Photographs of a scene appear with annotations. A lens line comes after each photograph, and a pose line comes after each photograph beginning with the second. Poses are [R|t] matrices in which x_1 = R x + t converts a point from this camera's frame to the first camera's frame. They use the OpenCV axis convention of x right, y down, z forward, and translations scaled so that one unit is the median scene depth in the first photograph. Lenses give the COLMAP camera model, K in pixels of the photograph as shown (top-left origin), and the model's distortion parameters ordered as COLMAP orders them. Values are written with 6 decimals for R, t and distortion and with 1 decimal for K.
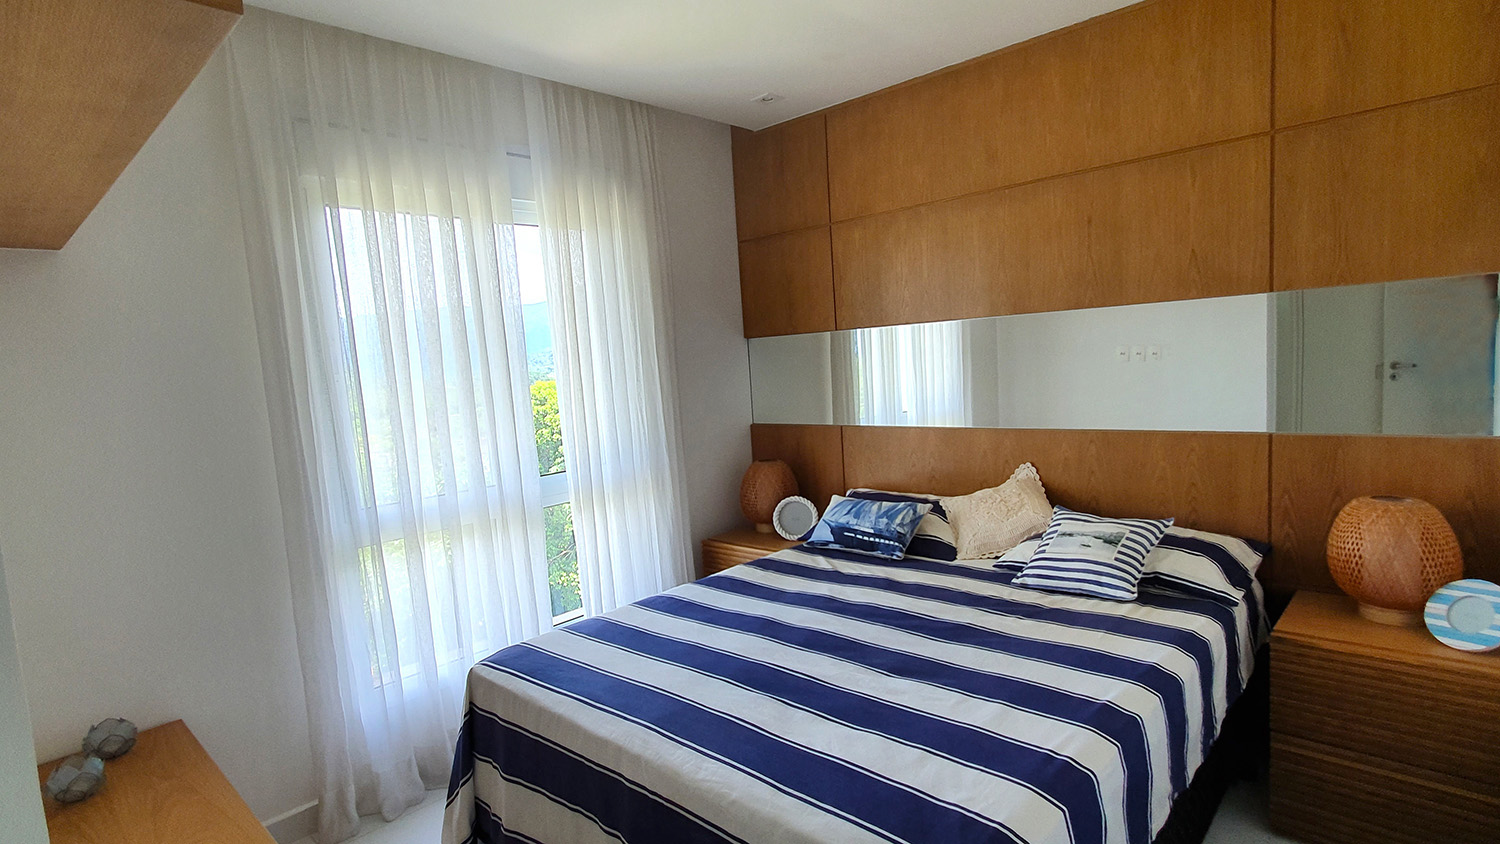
lens RADIAL K [[705.3, 0, 750.0], [0, 705.3, 422.0], [0, 0, 1]] dist [-0.000624, 0.000036]
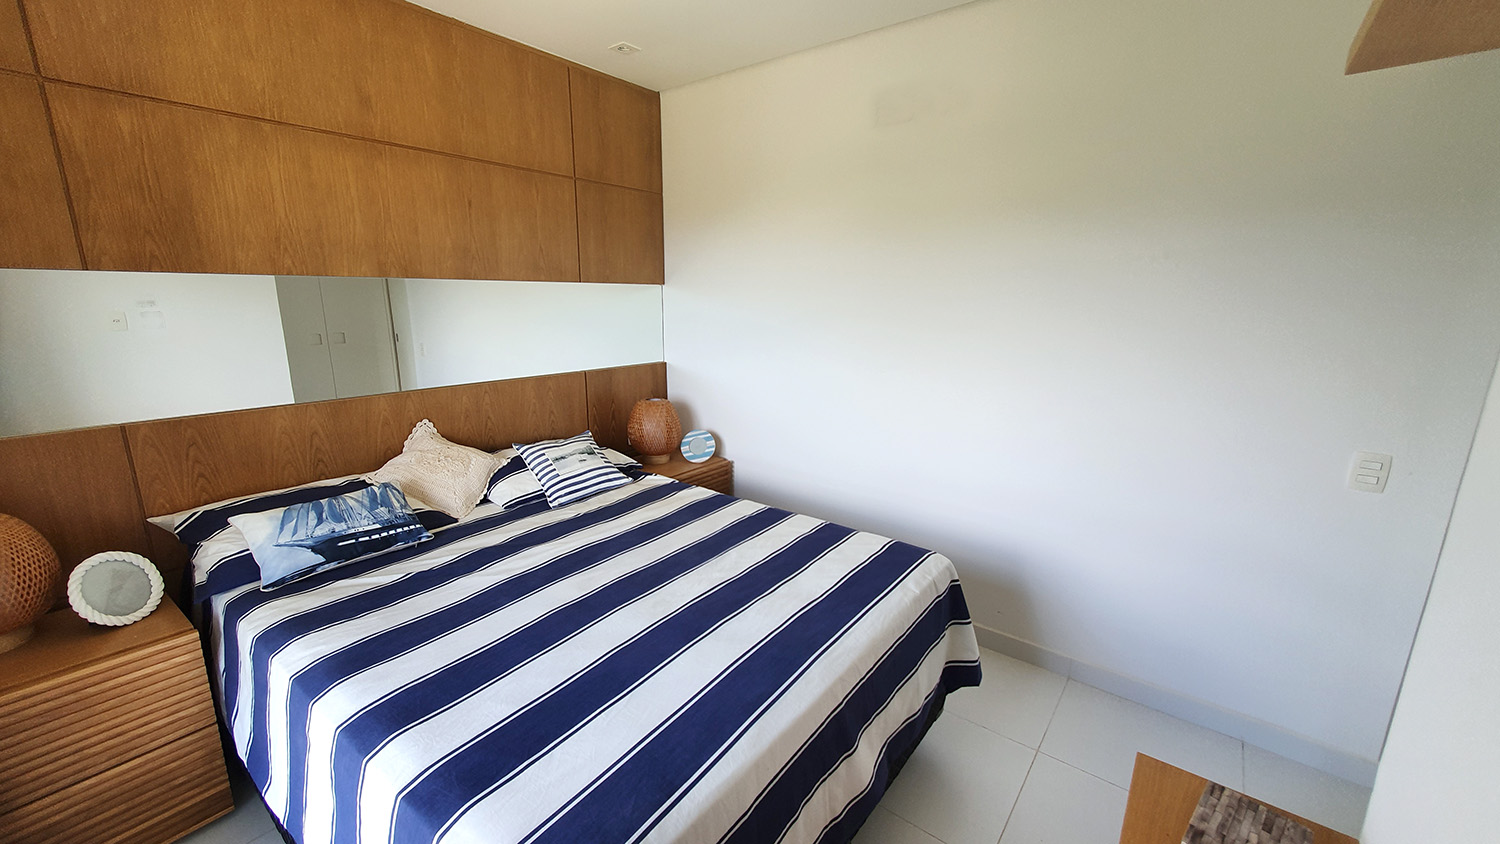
lens RADIAL K [[555.2, 0, 750.0], [0, 555.2, 422.0], [0, 0, 1]] dist [-0.001430, -0.000051]
pose [[-0.033152, -0.150050, 0.988122, -0.509146], [0.096928, 0.983523, 0.152604, -0.025211], [-0.994739, 0.100836, -0.018062, 0.608817]]
